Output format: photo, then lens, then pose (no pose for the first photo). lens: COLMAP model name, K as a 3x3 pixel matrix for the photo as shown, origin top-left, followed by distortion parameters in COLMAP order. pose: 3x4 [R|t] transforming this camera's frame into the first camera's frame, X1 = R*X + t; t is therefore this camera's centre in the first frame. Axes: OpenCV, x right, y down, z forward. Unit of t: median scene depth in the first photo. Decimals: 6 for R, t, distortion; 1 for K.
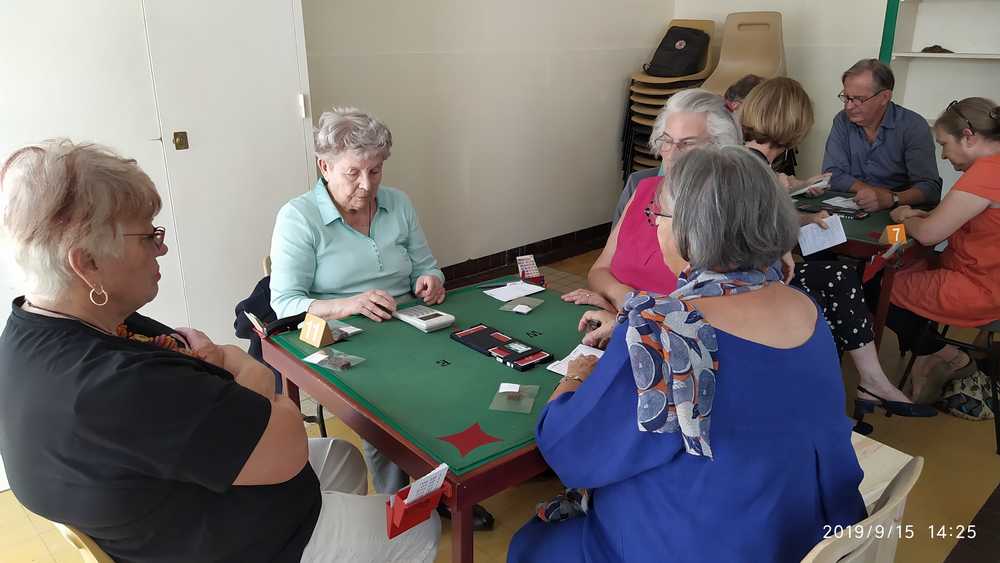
lens RADIAL K [[737.4, 0, 496.7], [0, 737.4, 286.6], [0, 0, 1]] dist [0.040489, -0.074591]
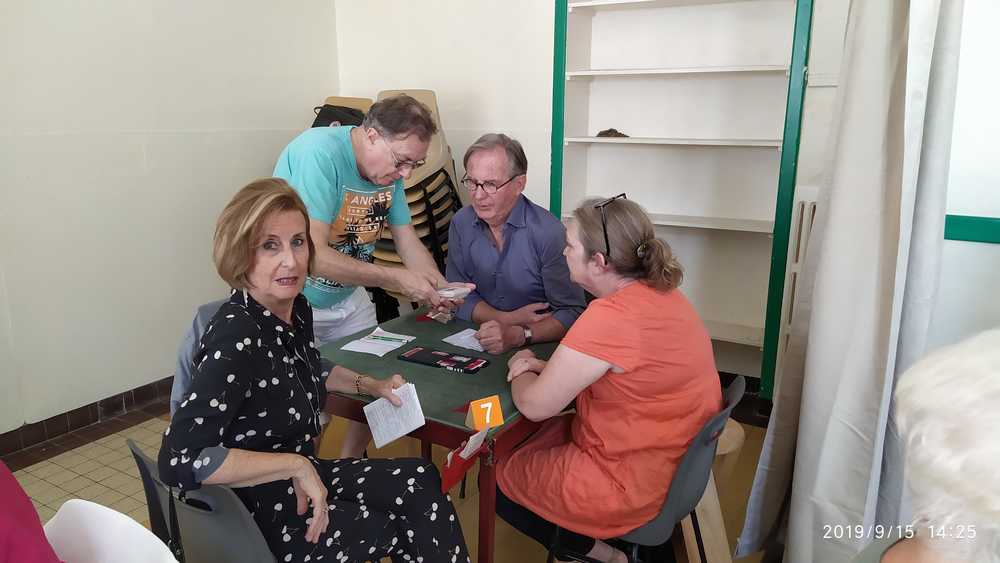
lens RADIAL K [[737.4, 0, 502.3], [0, 737.4, 280.2], [0, 0, 1]] dist [0.040489, -0.074591]
pose [[0.955482, -0.055331, 0.289815, 0.356263], [0.086253, 0.991731, -0.095023, -0.120527], [-0.282160, 0.115790, 0.952354, 0.345337]]
